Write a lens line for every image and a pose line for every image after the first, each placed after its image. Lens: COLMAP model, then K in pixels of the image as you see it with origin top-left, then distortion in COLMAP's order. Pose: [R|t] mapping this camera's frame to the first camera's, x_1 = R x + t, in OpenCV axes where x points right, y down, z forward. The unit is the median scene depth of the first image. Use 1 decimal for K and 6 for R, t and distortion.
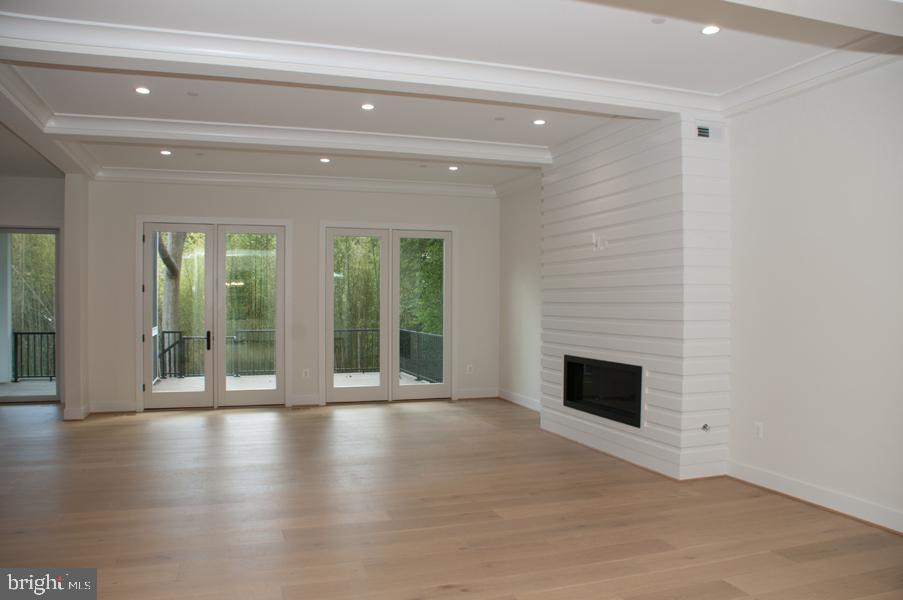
lens RADIAL K [[716.8, 0, 452.9], [0, 716.8, 297.7], [0, 0, 1]] dist [-0.120673, 0.023582]
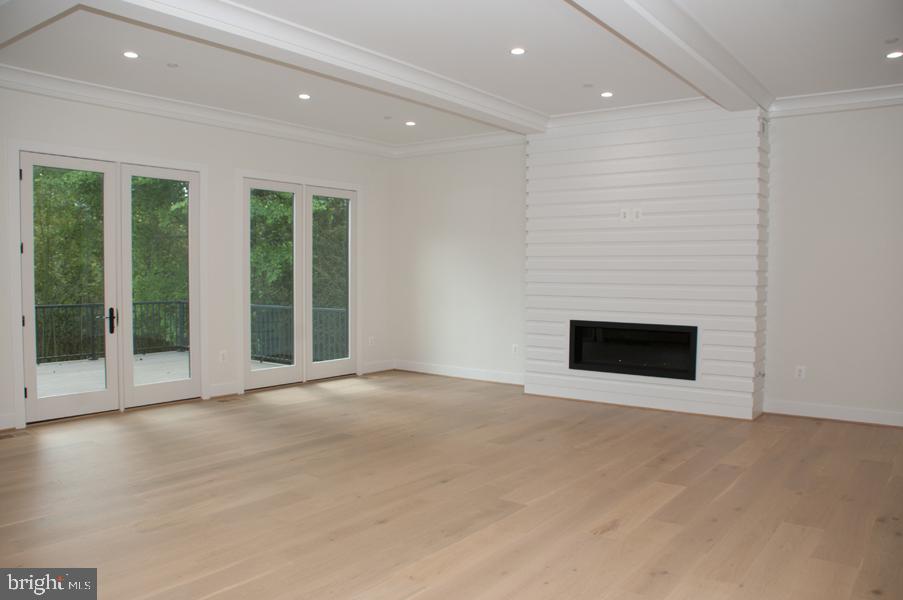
lens RADIAL K [[716.8, 0, 452.3], [0, 716.8, 304.1], [0, 0, 1]] dist [-0.120673, 0.023582]
pose [[0.813049, -0.024218, 0.581691, -0.583653], [-0.007522, 0.998614, 0.052090, 0.003830], [-0.582147, -0.046727, 0.811740, 0.252359]]
